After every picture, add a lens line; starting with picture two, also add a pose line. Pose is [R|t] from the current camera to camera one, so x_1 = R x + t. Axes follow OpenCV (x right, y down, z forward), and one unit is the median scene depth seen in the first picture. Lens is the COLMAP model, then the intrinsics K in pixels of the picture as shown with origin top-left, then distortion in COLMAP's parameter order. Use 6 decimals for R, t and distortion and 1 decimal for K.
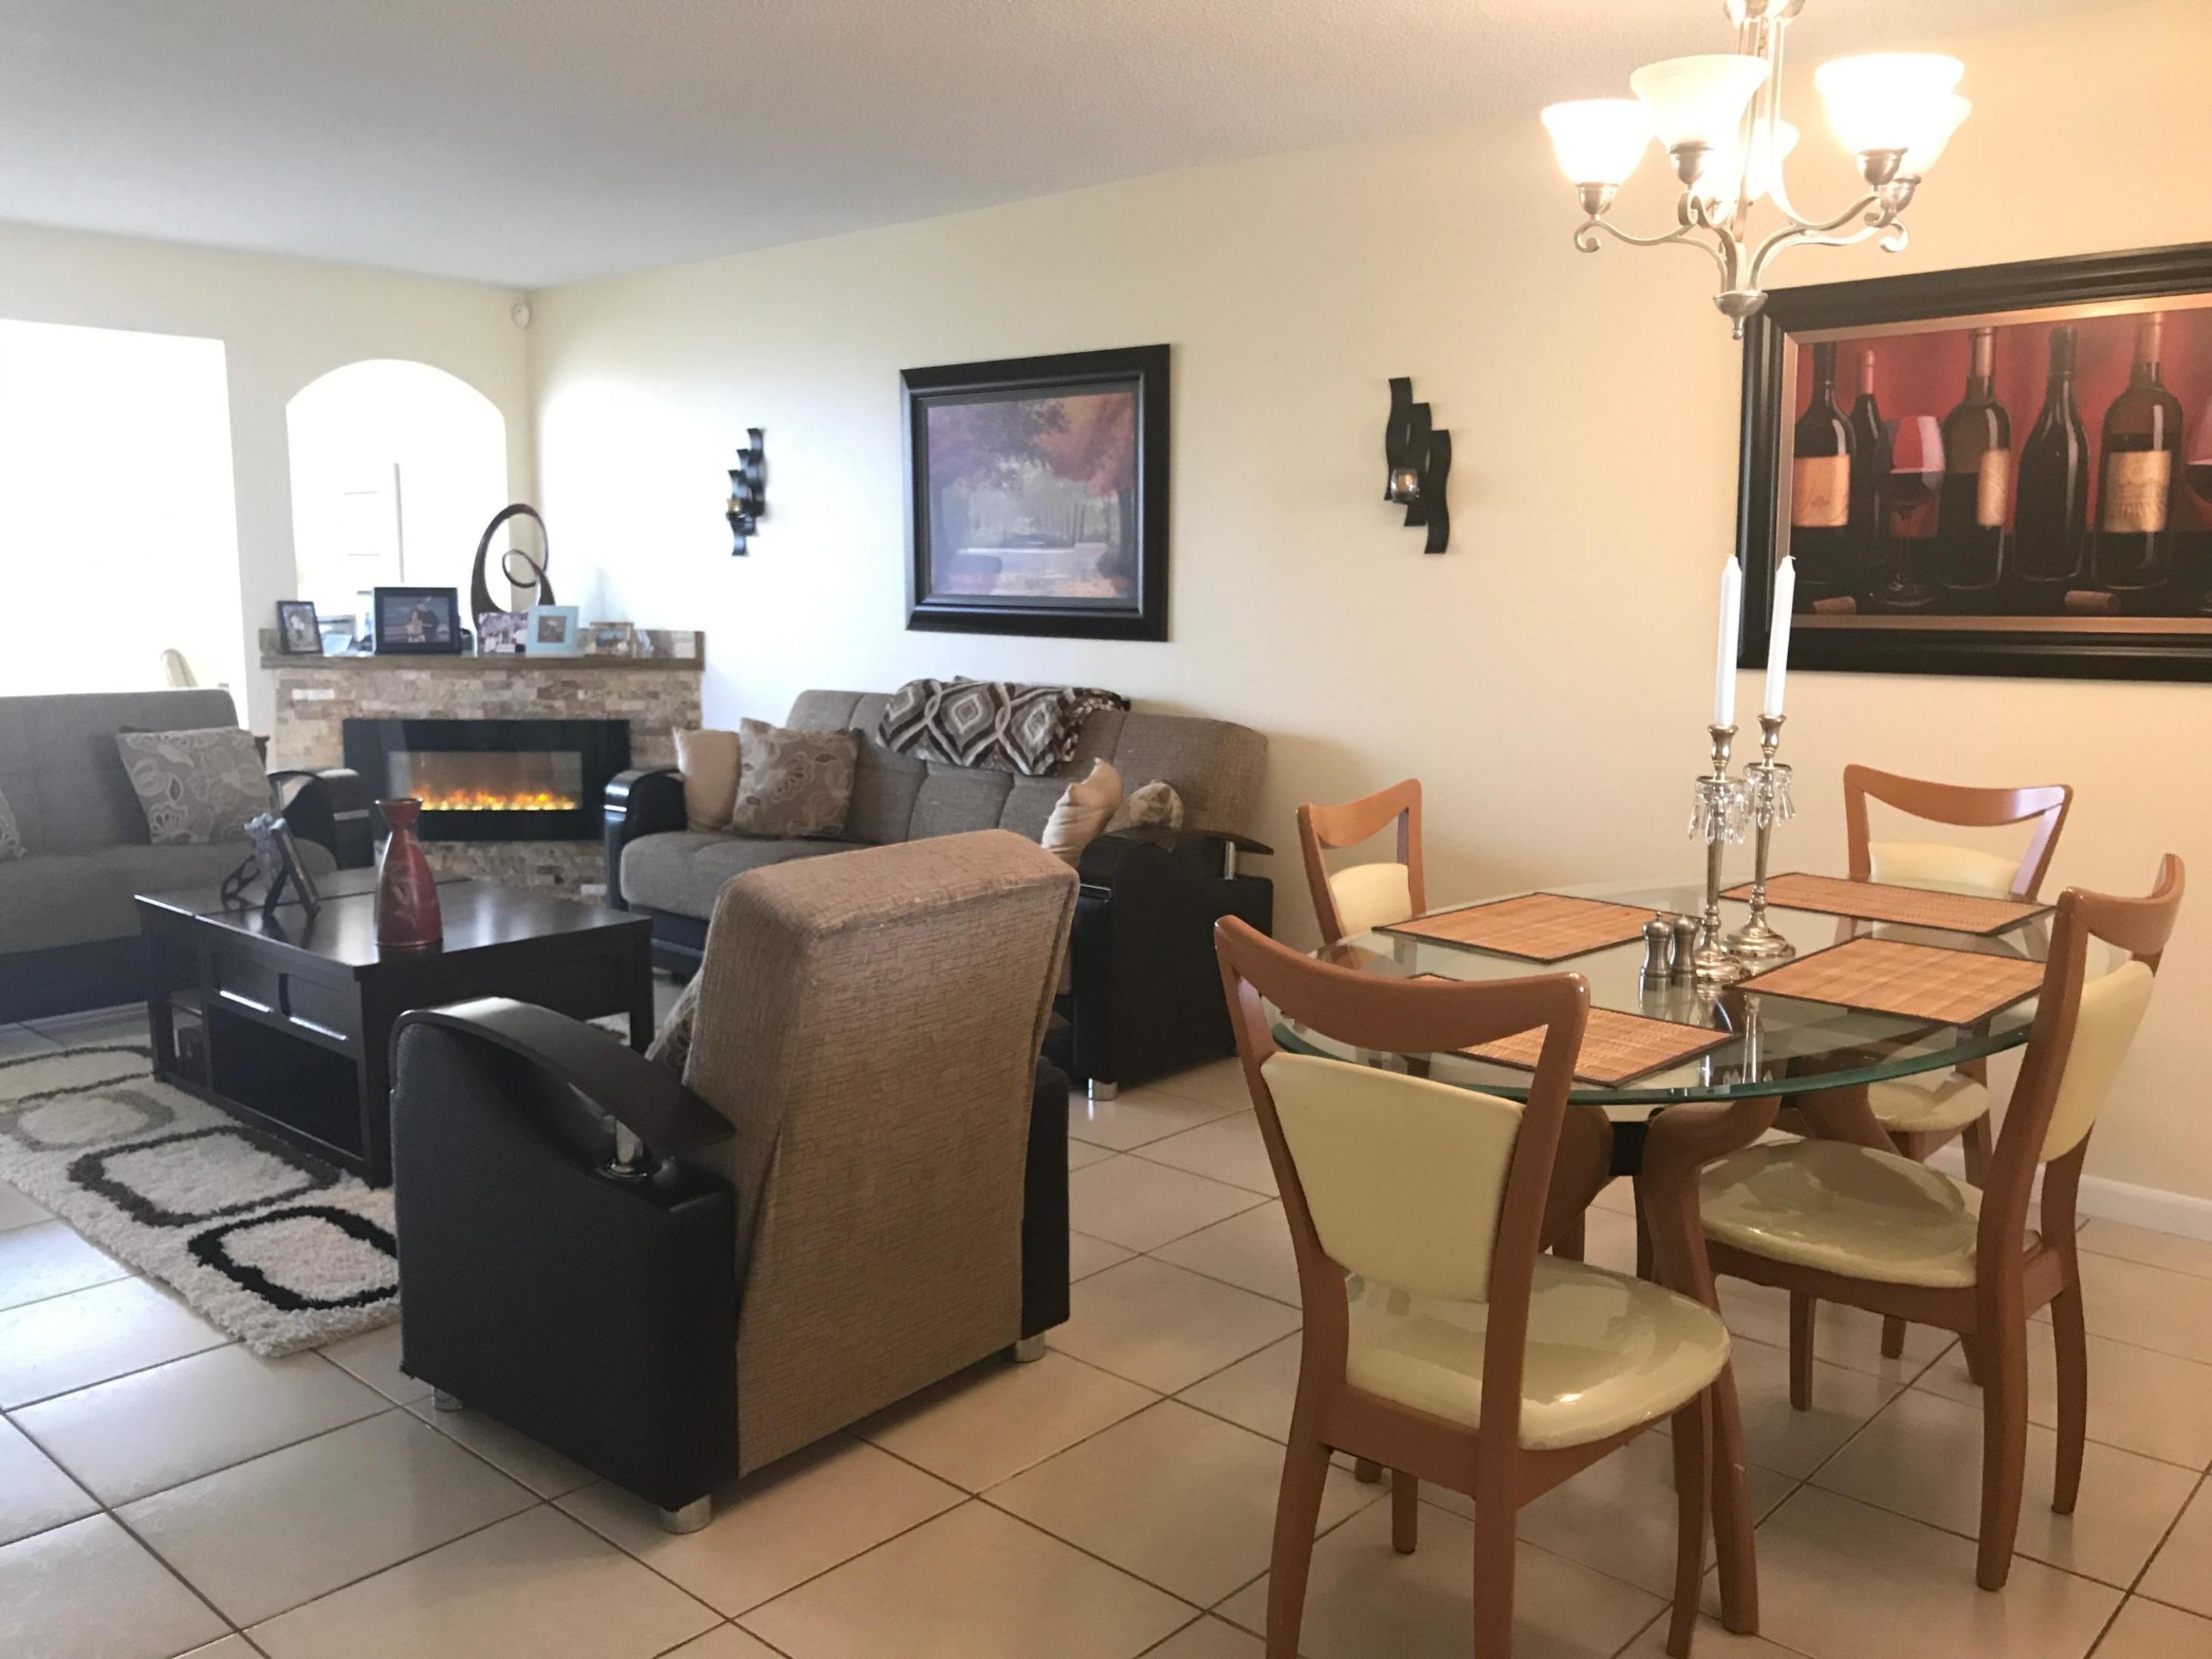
lens RADIAL K [[1801.7, 0, 1104.2], [0, 1801.7, 881.1], [0, 0, 1]] dist [0.040107, -0.007993]
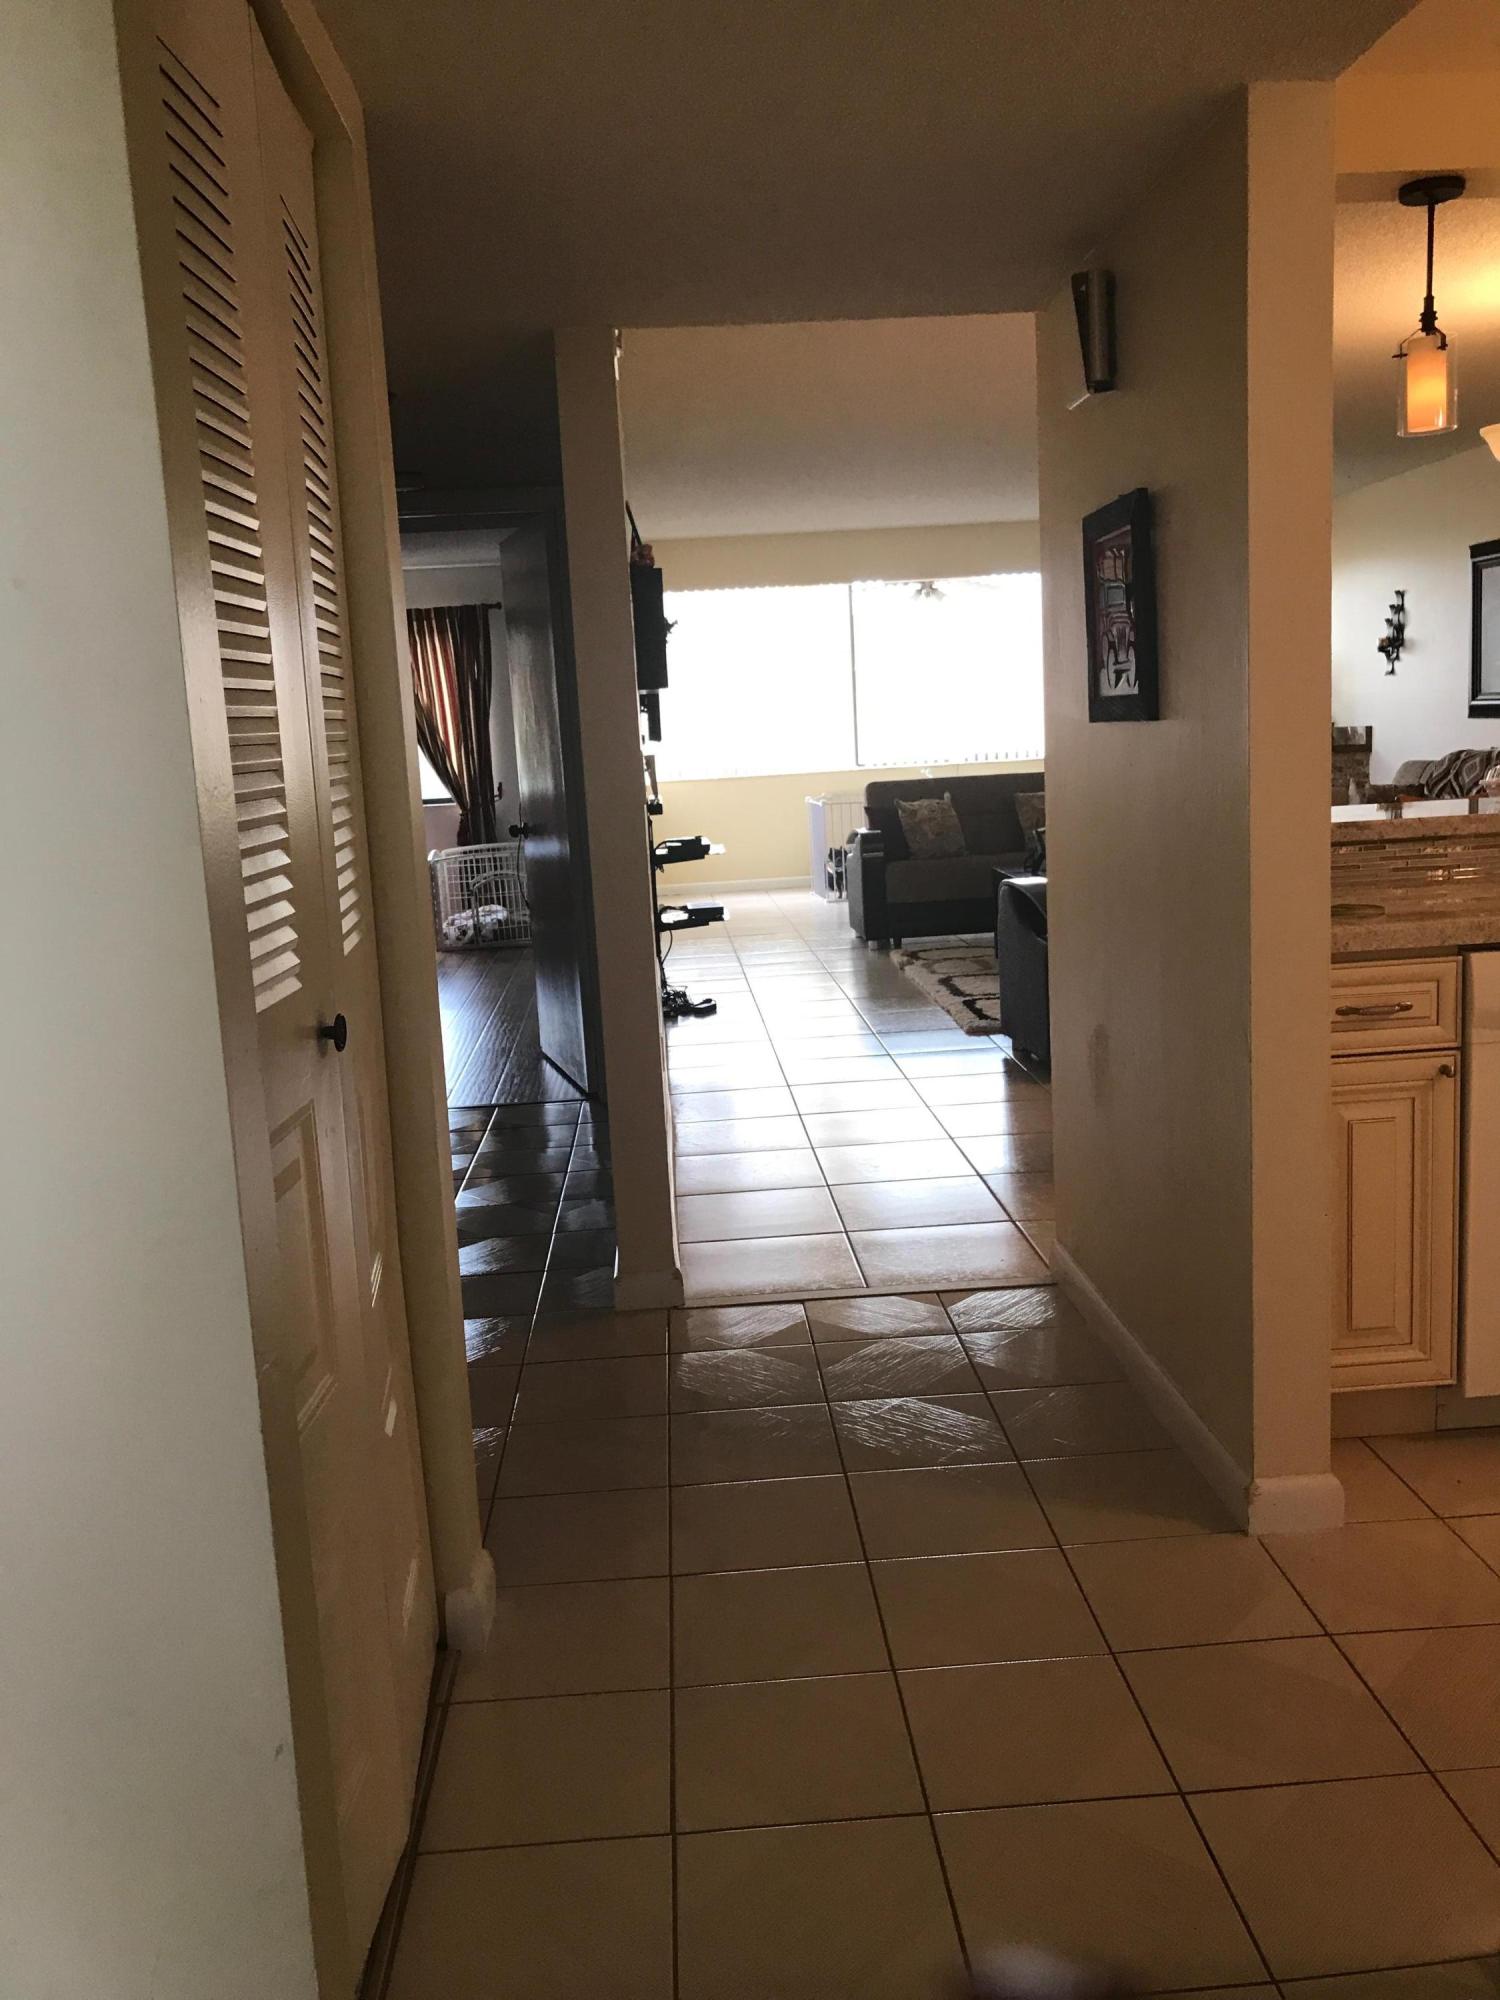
lens RADIAL K [[1616.7, 0, 750.0], [0, 1616.7, 1000.0], [0, 0, 1]] dist [0.043075, -0.124995]
pose [[0.713525, 0.072677, -0.696850, 0.467730], [-0.060783, 0.997277, 0.041773, 0.082254], [0.697988, 0.012551, 0.715999, -0.418573]]
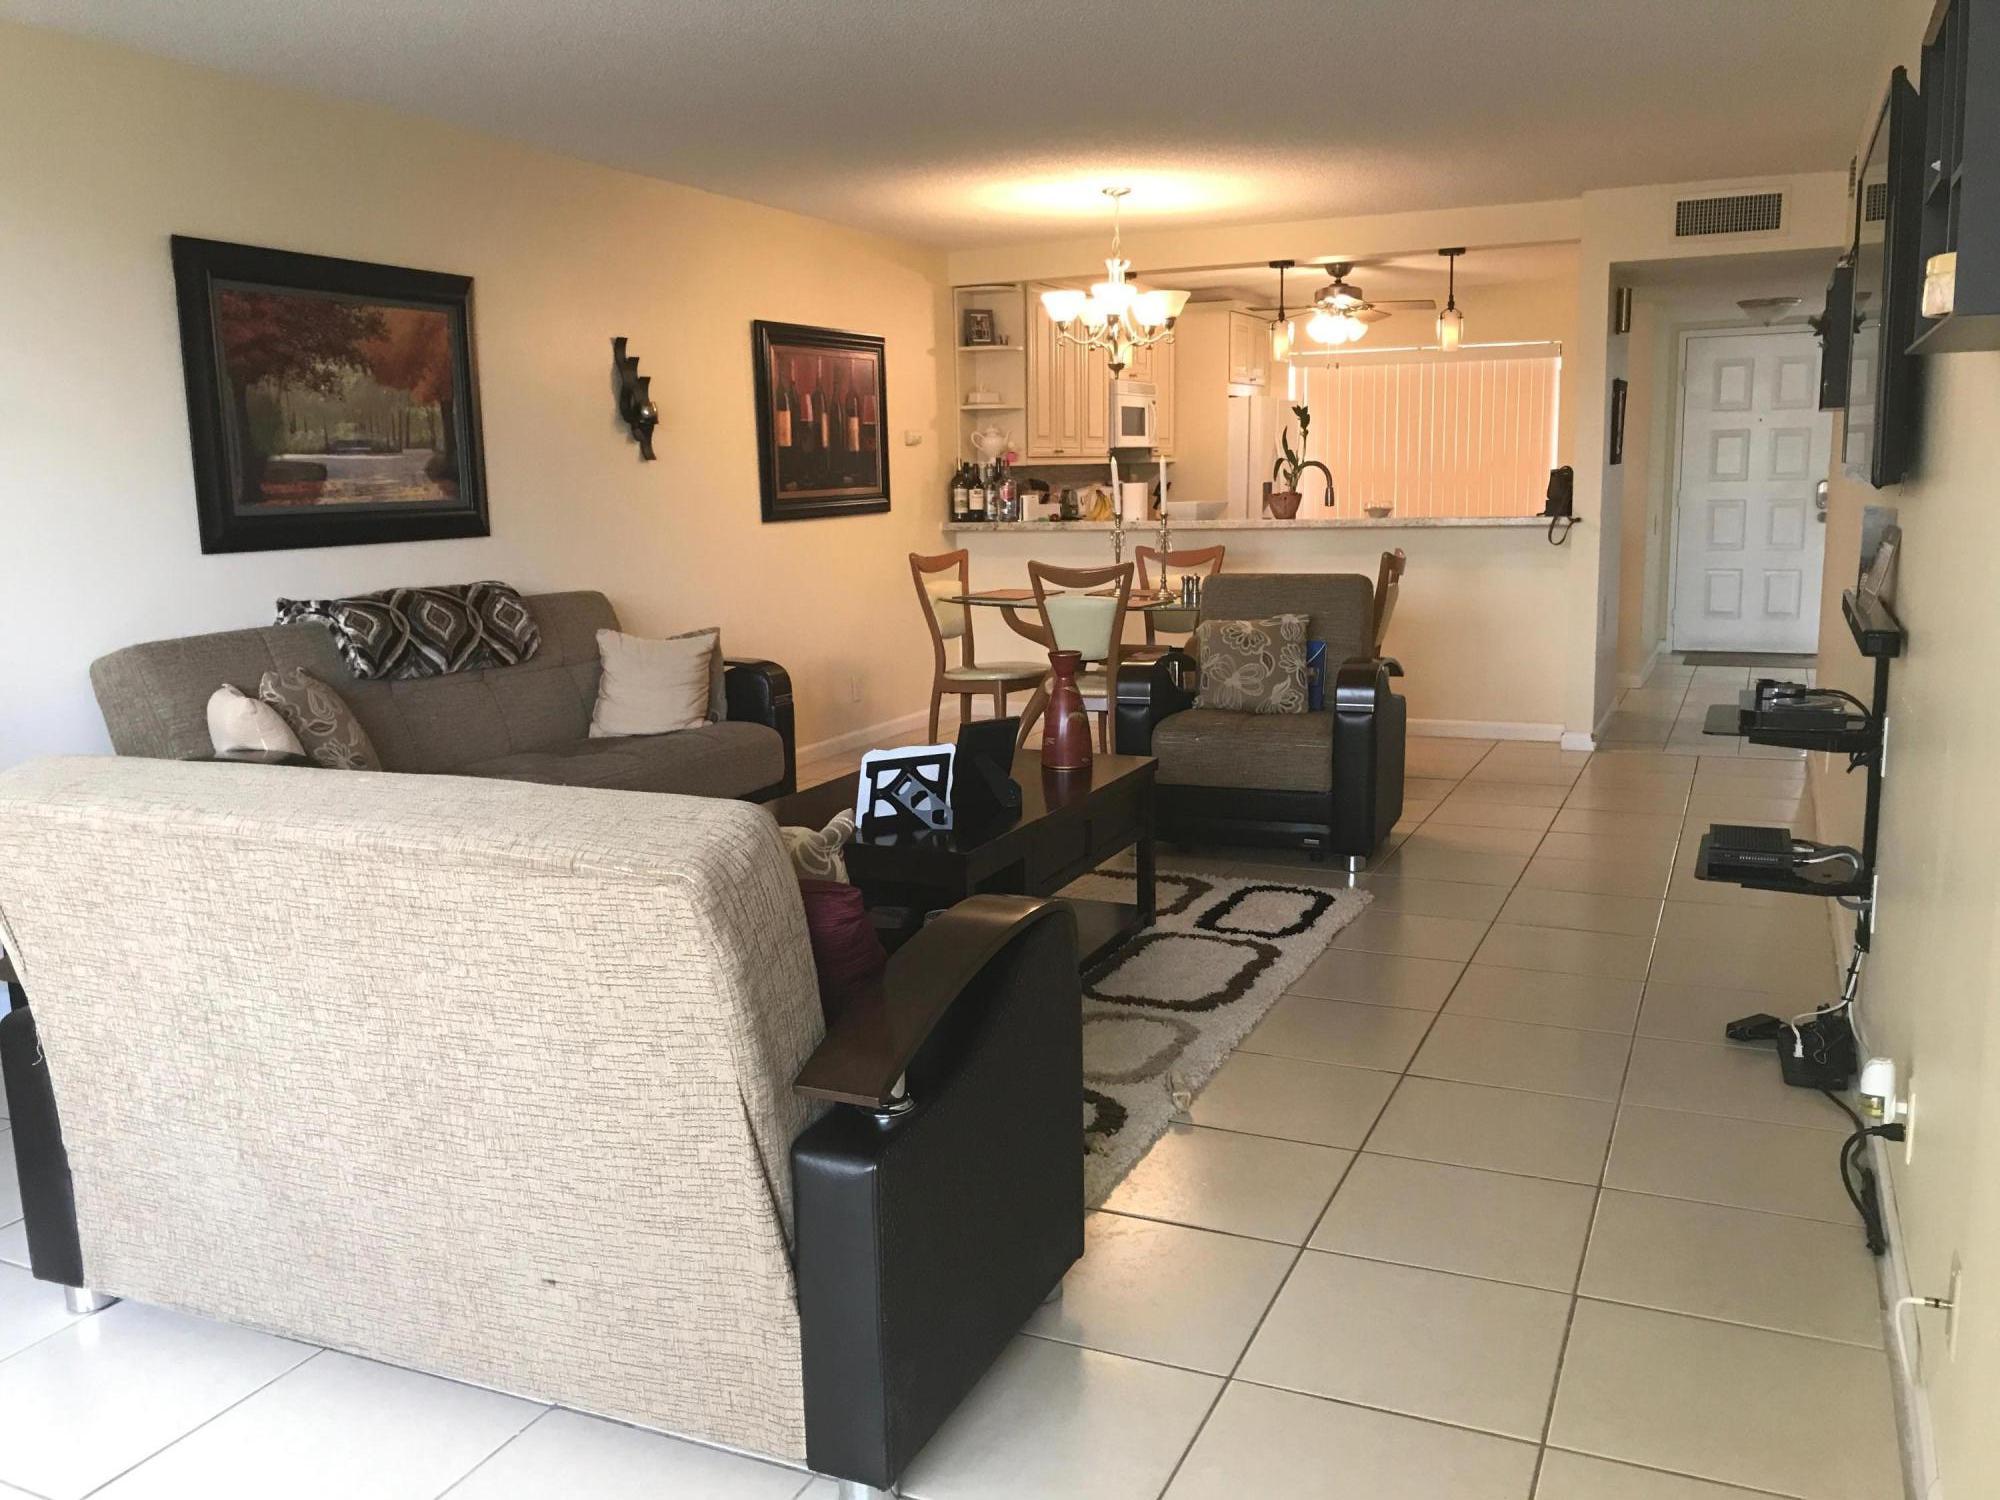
lens RADIAL K [[1616.7, 0, 1000.0], [0, 1616.7, 750.0], [0, 0, 1]] dist [0.043075, -0.124995]
pose [[-0.296138, -0.158750, 0.941860, -1.016615], [0.186730, 0.957441, 0.220087, -0.163021], [-0.936715, 0.241049, -0.253892, 0.956095]]
